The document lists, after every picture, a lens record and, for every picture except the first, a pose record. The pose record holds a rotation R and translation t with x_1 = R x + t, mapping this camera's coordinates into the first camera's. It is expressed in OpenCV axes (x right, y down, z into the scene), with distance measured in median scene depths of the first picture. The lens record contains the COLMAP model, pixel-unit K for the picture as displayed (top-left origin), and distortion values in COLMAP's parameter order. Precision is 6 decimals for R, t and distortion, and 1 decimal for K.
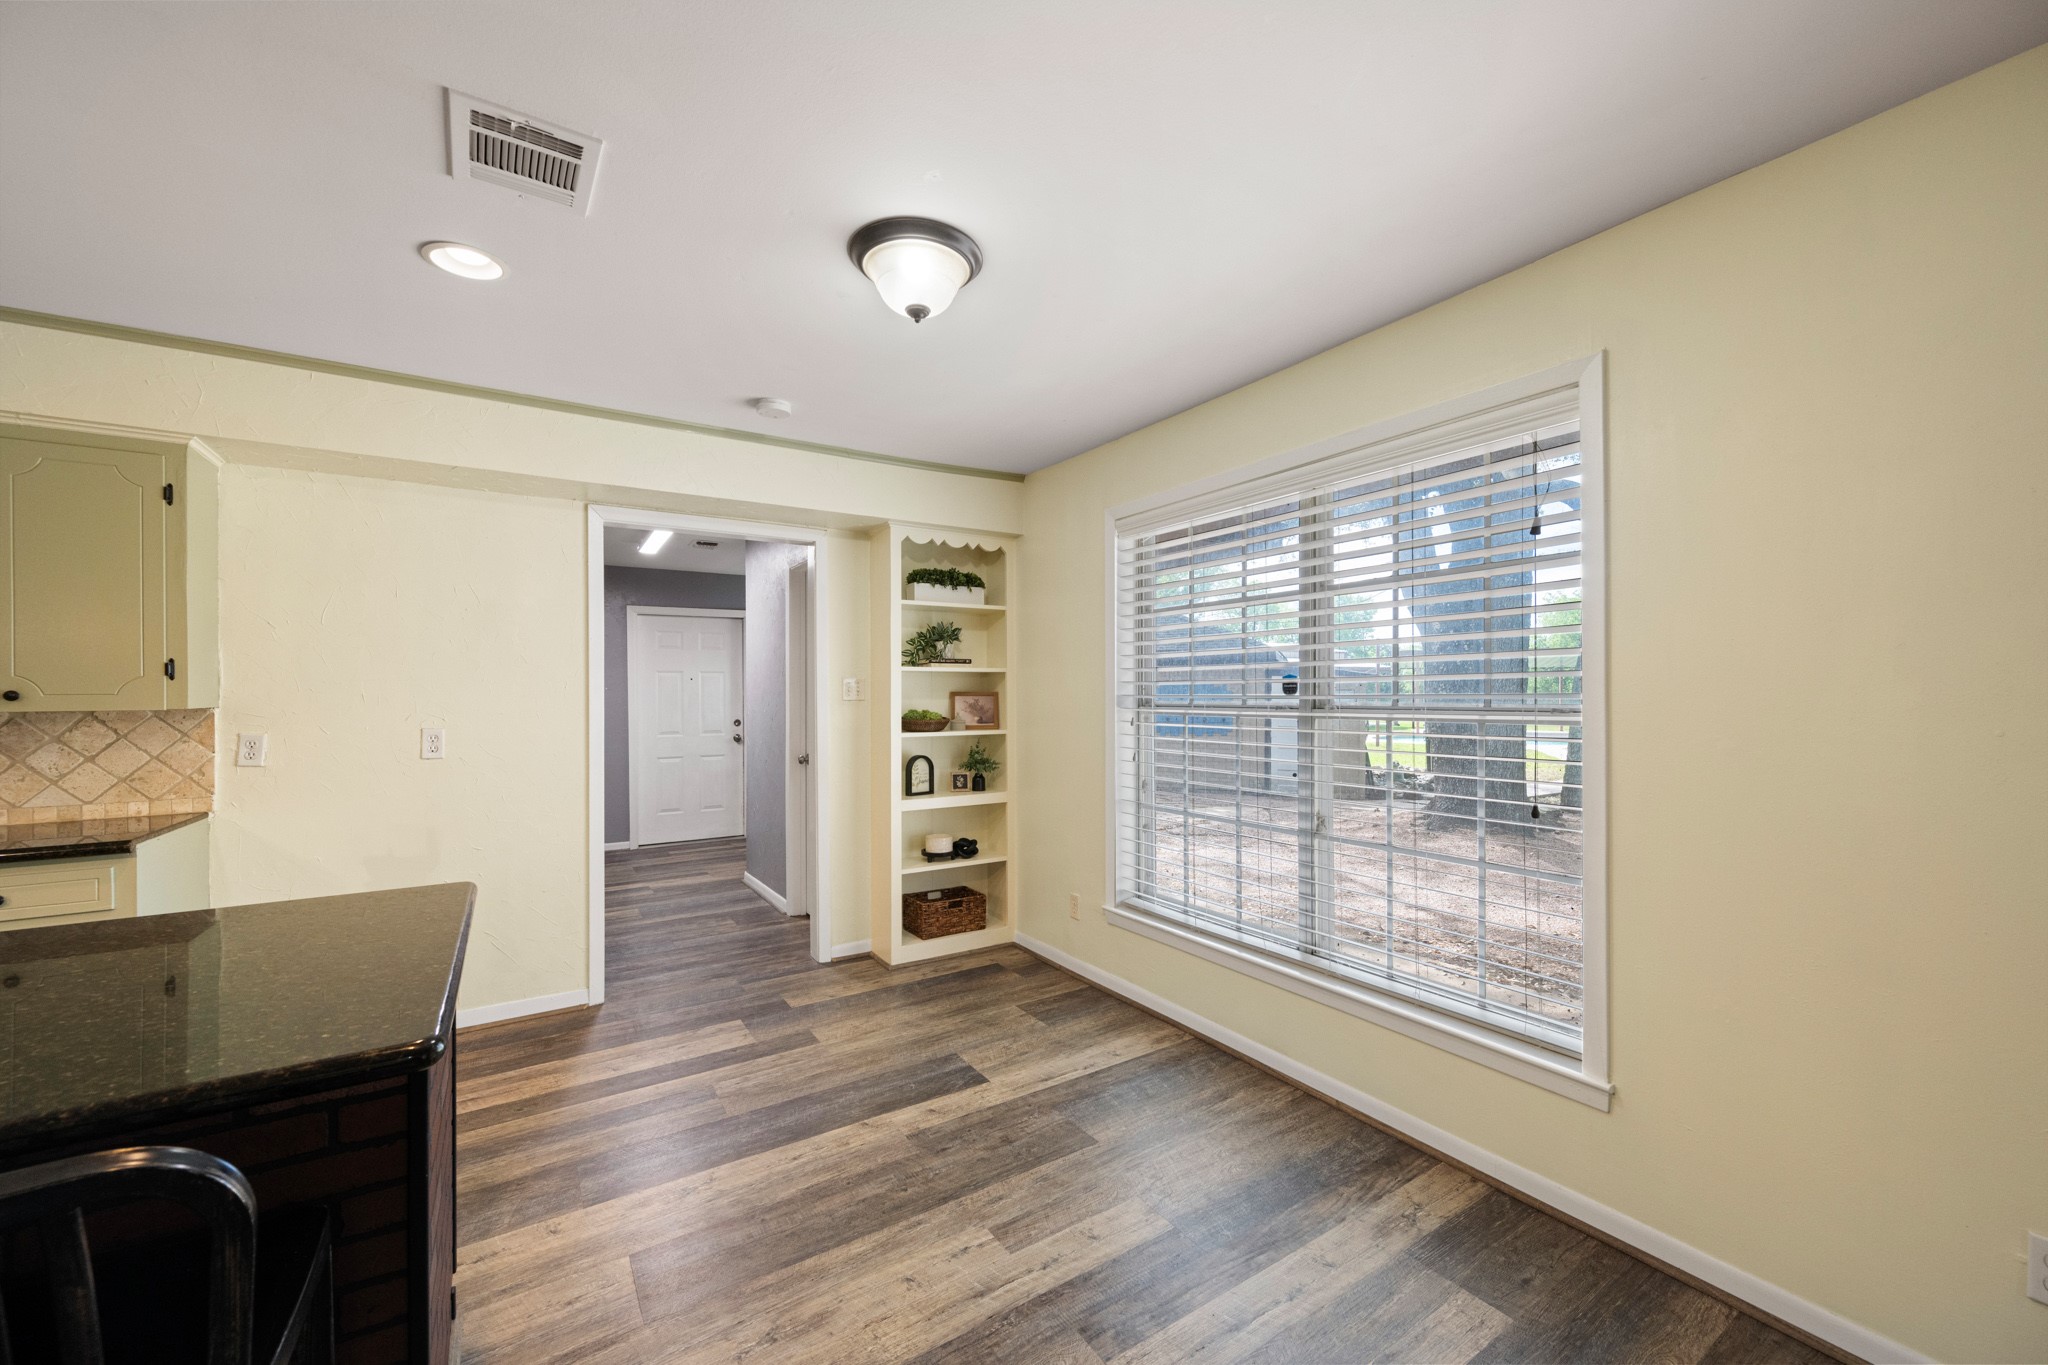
lens RADIAL K [[802.1, 0, 1025.6], [0, 802.1, 691.6], [0, 0, 1]] dist [0.001706, -0.000137]
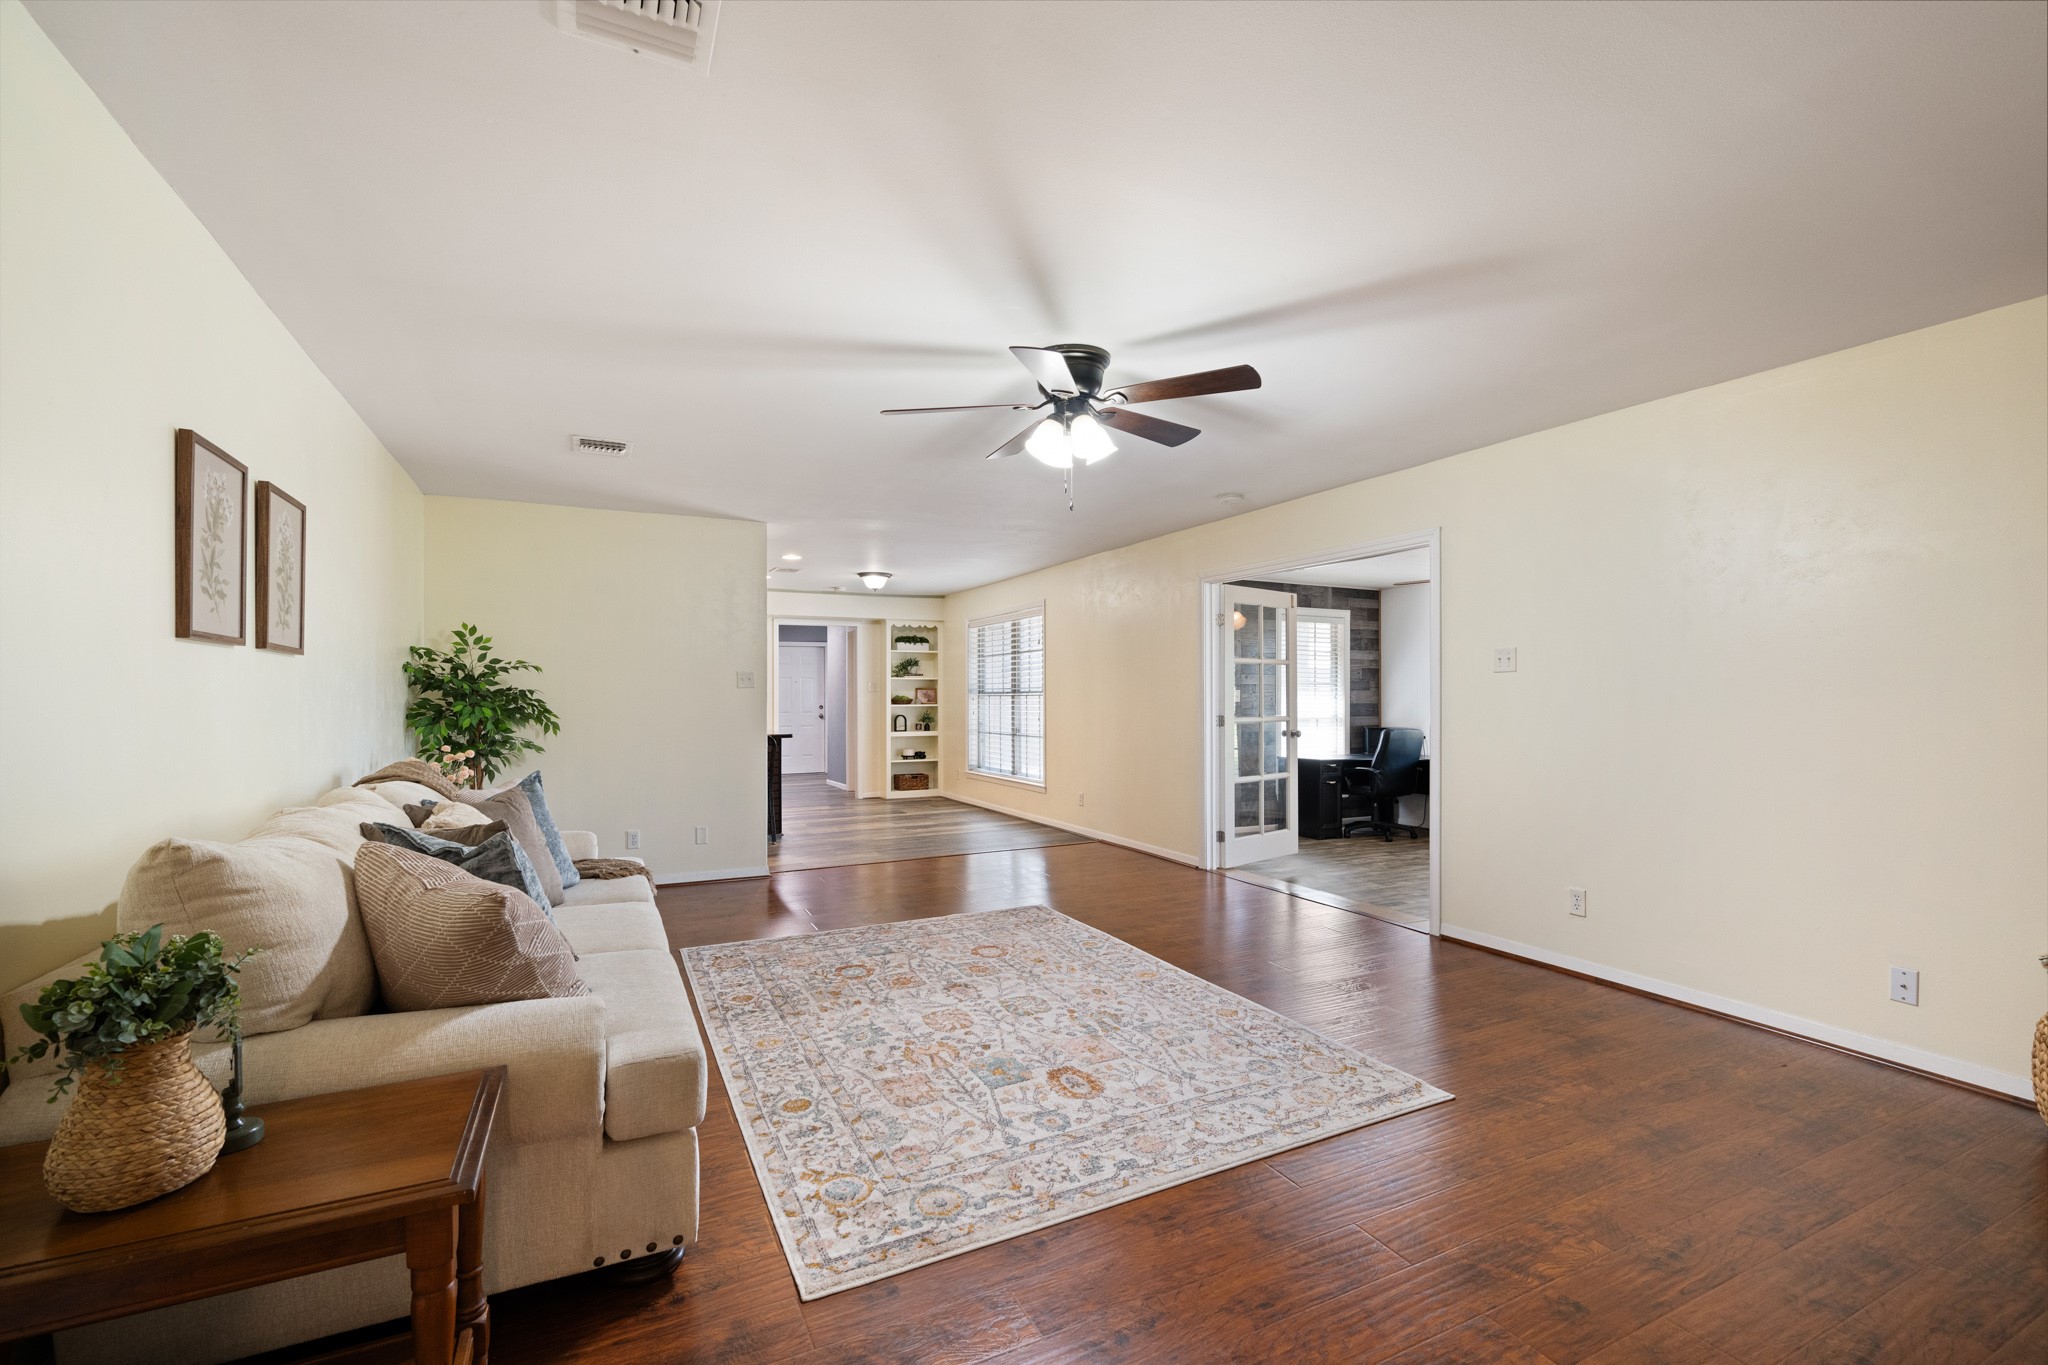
lens RADIAL K [[884.2, 0, 1024.0], [0, 884.2, 682.5], [0, 0, 1]] dist [0.001112, -0.000026]
pose [[0.994493, -0.000296, -0.104801, 0.521138], [-0.001057, 0.999917, -0.012848, 0.018285], [0.104796, 0.012888, 0.994410, -1.608056]]
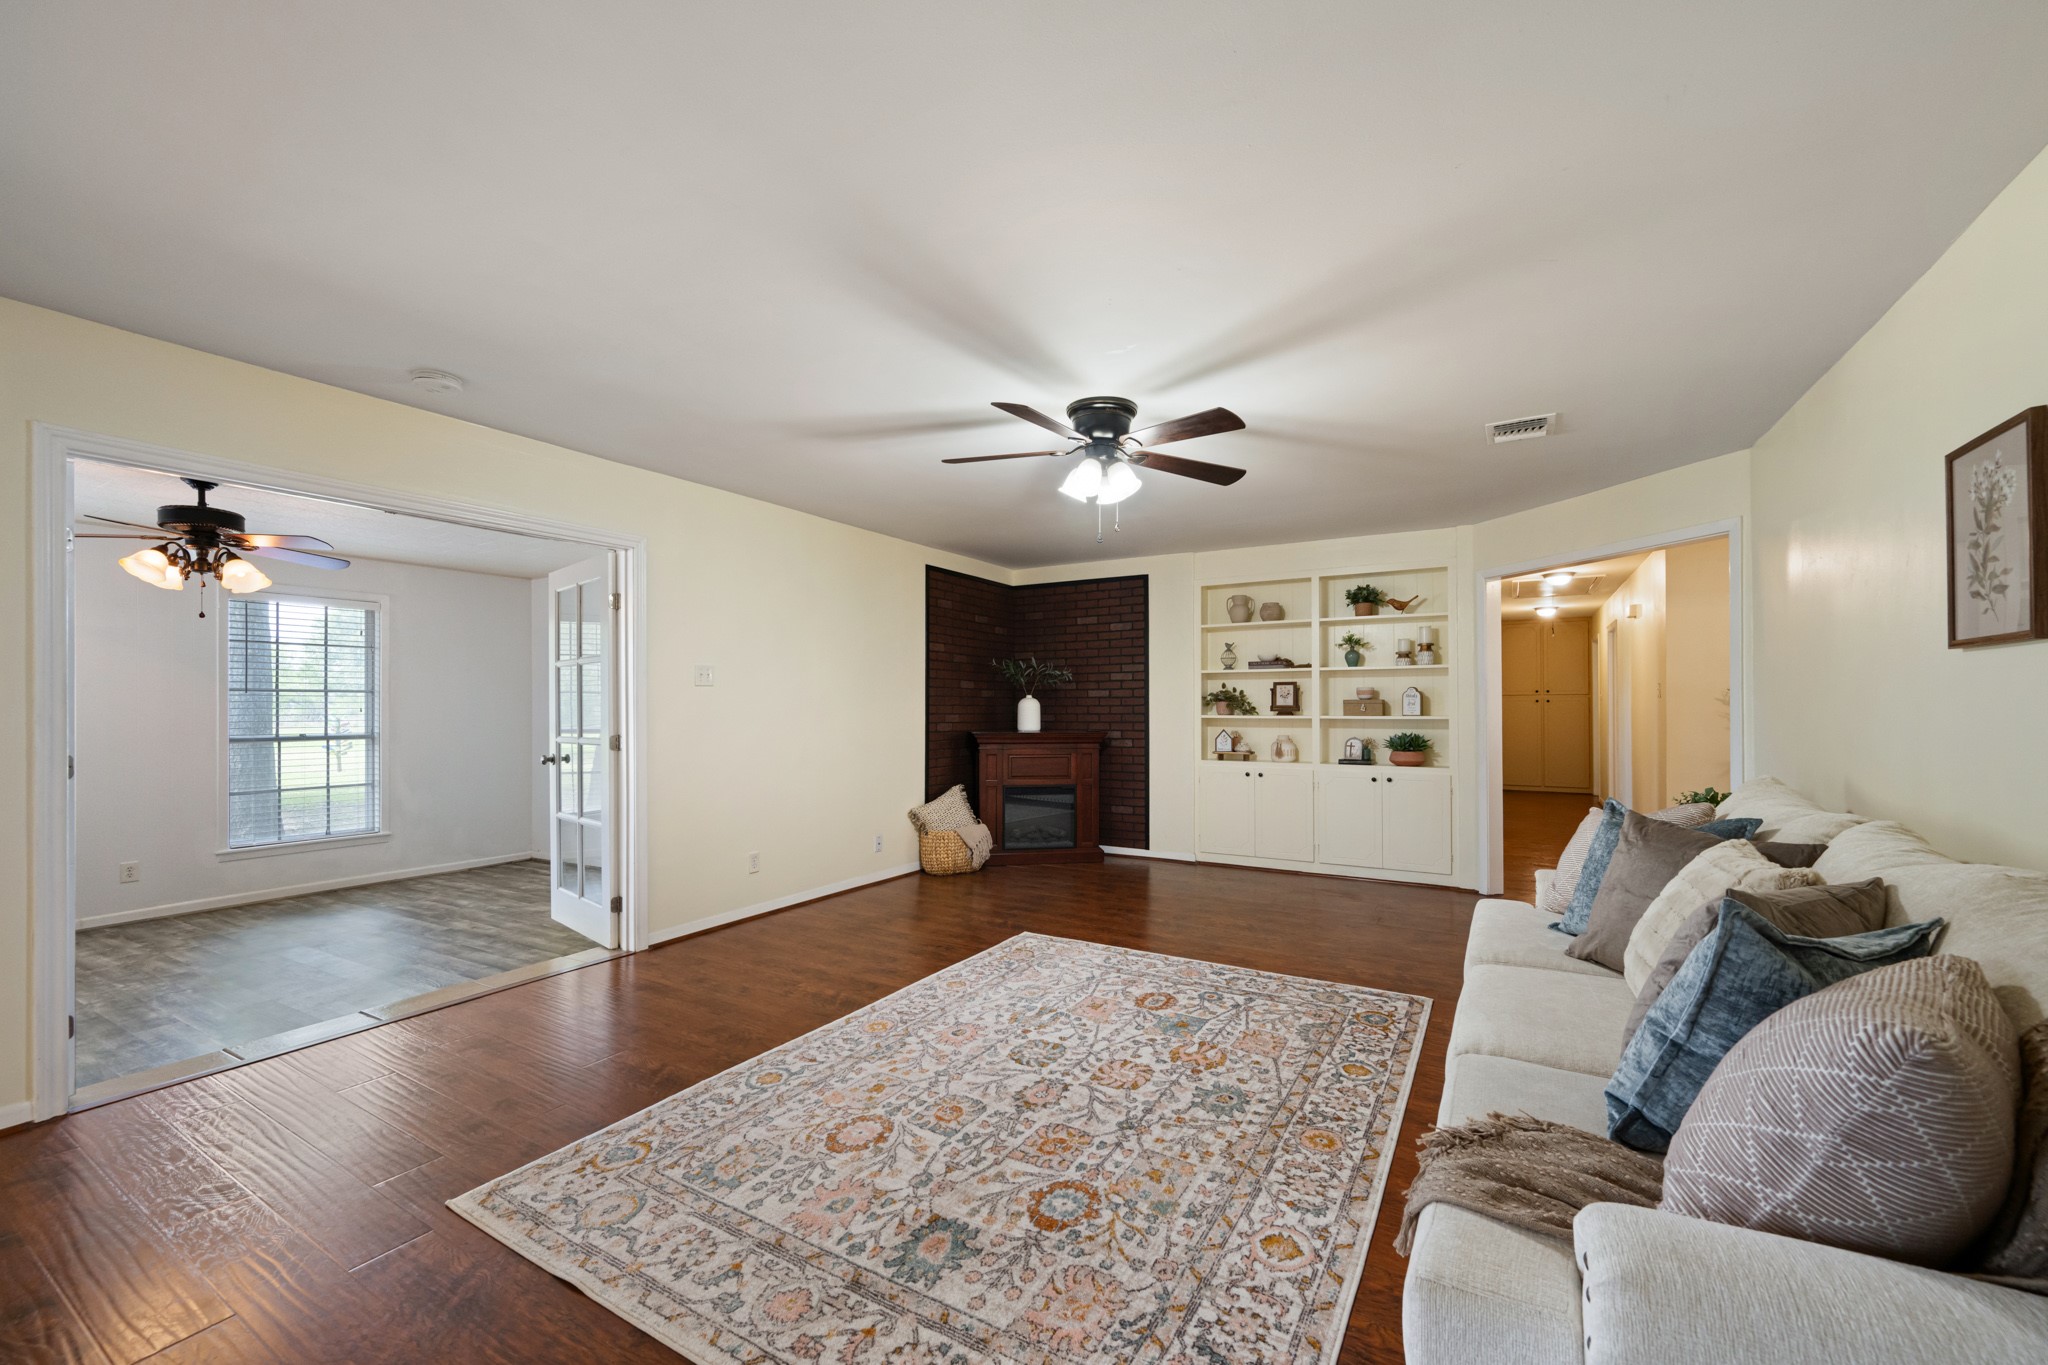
lens RADIAL K [[813.2, 0, 1028.0], [0, 813.2, 698.4], [0, 0, 1]] dist [0.000035, -0.000057]
pose [[-0.453011, 0.009552, 0.891454, -0.209803], [0.004120, 0.999954, -0.008621, 0.019411], [-0.891495, -0.000233, -0.453030, -0.399212]]
